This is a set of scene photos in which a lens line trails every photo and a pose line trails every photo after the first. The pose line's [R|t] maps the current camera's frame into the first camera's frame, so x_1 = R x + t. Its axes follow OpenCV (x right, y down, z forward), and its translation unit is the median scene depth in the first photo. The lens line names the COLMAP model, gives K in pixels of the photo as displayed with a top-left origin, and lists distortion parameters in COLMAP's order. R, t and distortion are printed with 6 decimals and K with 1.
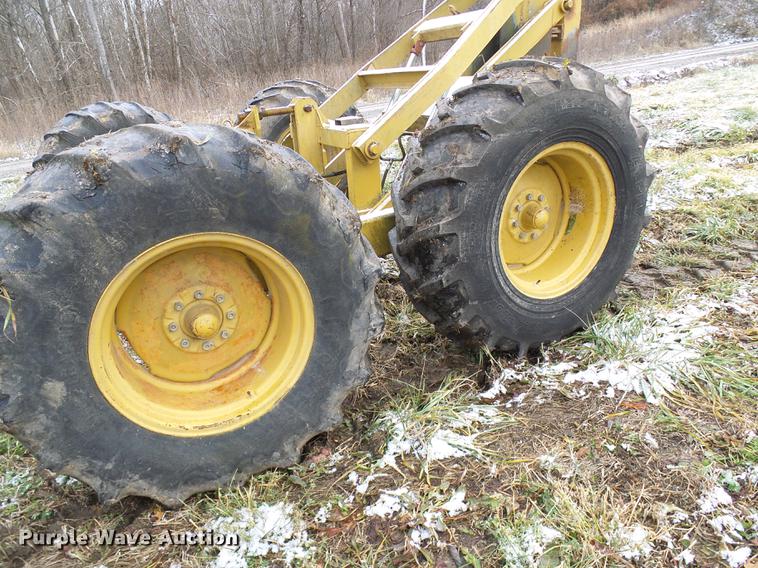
lens RADIAL K [[525.0, 0, 381.0], [0, 525.0, 286.8], [0, 0, 1]] dist [-0.005580, 0.006942]
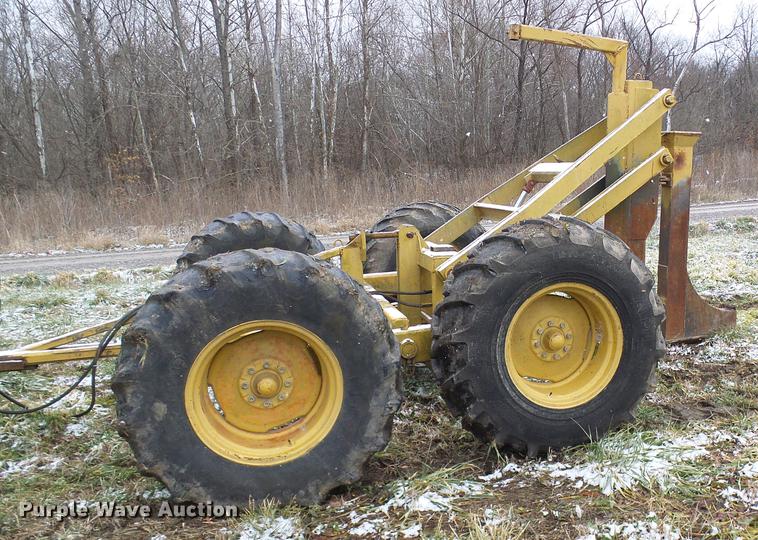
lens RADIAL K [[732.1, 0, 527.9], [0, 732.1, 288.8], [0, 0, 1]] dist [-0.014519, 0.027691]
pose [[0.988699, 0.085108, -0.123417, 0.524404], [-0.110356, 0.970383, -0.214894, 0.147101], [0.101473, 0.226085, 0.968808, -0.808693]]
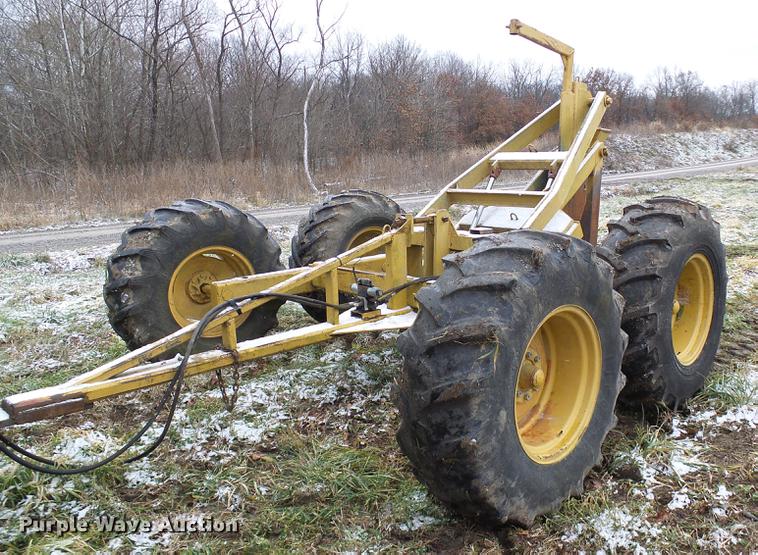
lens RADIAL K [[618.8, 0, 447.5], [0, 618.8, 289.9], [0, 0, 1]] dist [0.003044, 0.003265]
pose [[0.938393, 0.014255, 0.345274, -0.975102], [0.059443, 0.977598, -0.201915, 0.141286], [-0.340418, 0.210000, 0.916524, -0.348060]]
